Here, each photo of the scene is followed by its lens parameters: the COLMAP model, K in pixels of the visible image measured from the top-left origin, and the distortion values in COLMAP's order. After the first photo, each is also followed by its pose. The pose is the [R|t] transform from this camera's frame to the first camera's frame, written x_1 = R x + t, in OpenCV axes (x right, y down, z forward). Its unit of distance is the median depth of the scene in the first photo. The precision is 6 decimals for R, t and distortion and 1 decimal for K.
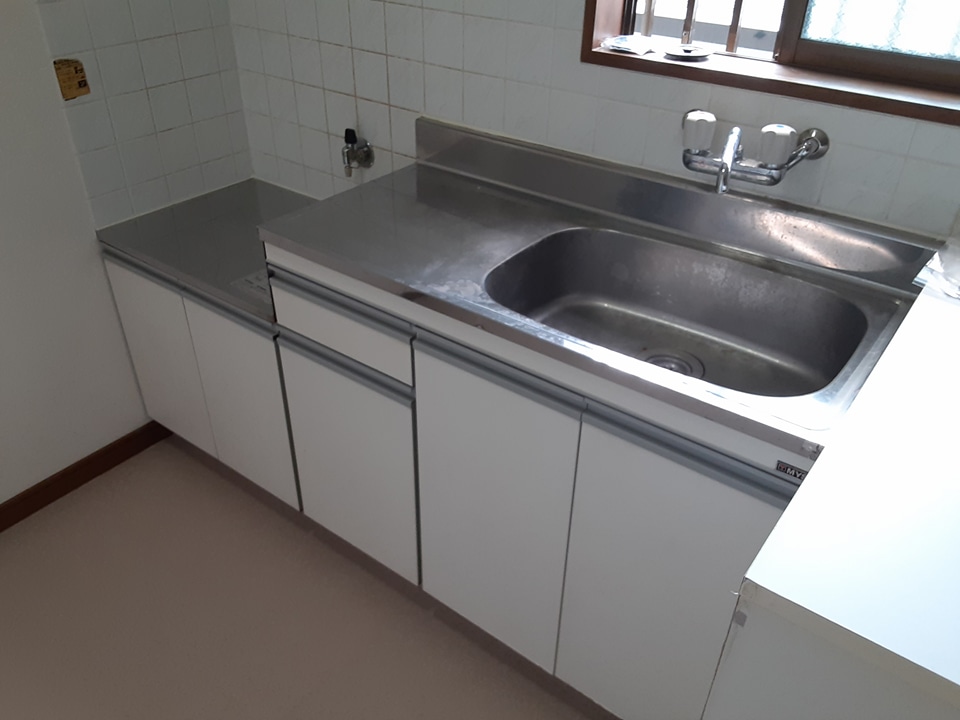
lens RADIAL K [[771.8, 0, 460.2], [0, 771.8, 360.7], [0, 0, 1]] dist [0.061535, -0.096803]
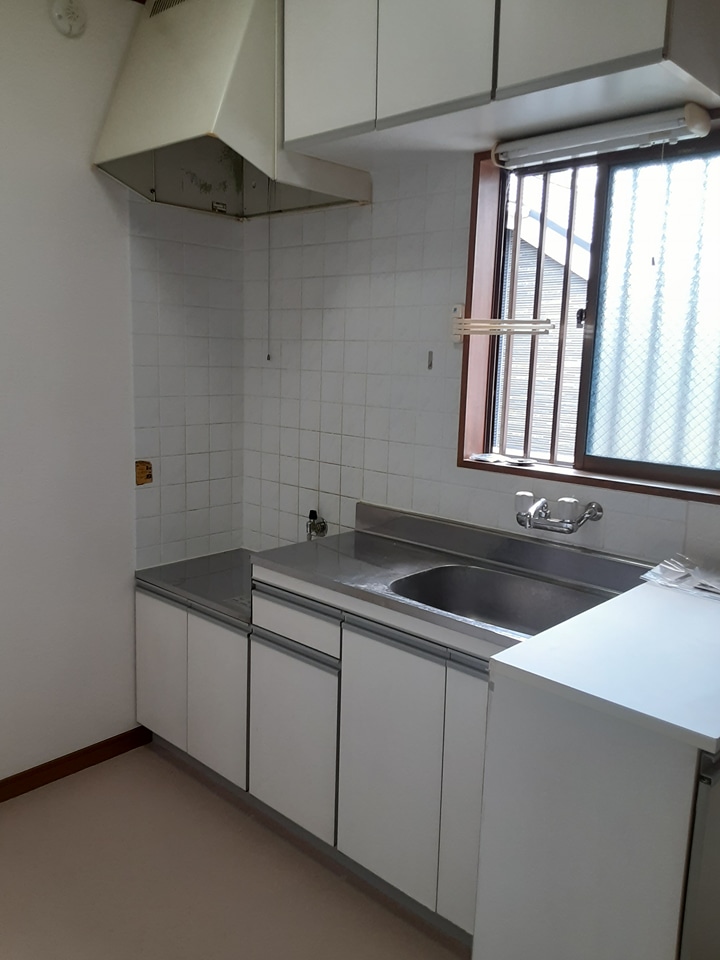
lens RADIAL K [[771.8, 0, 334.5], [0, 771.8, 457.8], [0, 0, 1]] dist [0.061535, -0.096803]
pose [[0.993499, 0.034723, -0.108414, 0.069398], [-0.078916, 0.896449, -0.436063, 0.310032], [0.082046, 0.441784, 0.893362, -0.454944]]
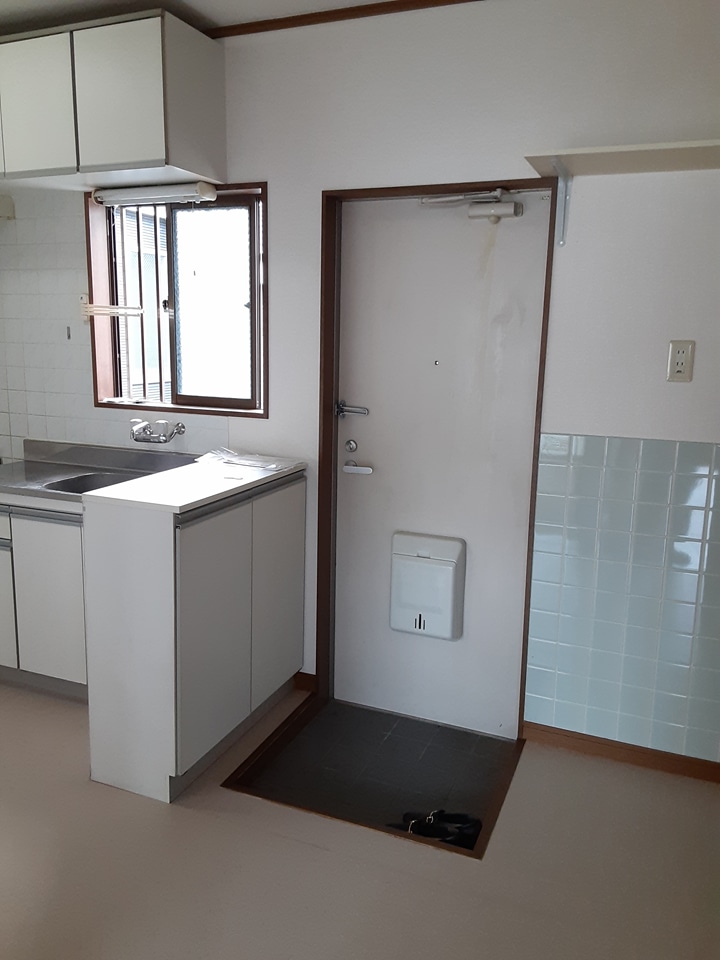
lens RADIAL K [[771.8, 0, 363.8], [0, 771.8, 464.8], [0, 0, 1]] dist [0.061535, -0.096803]
pose [[0.961443, -0.031915, 0.273145, 0.274159], [0.140806, 0.910302, -0.389261, 0.763332], [-0.236222, 0.412713, 0.879698, -1.129498]]
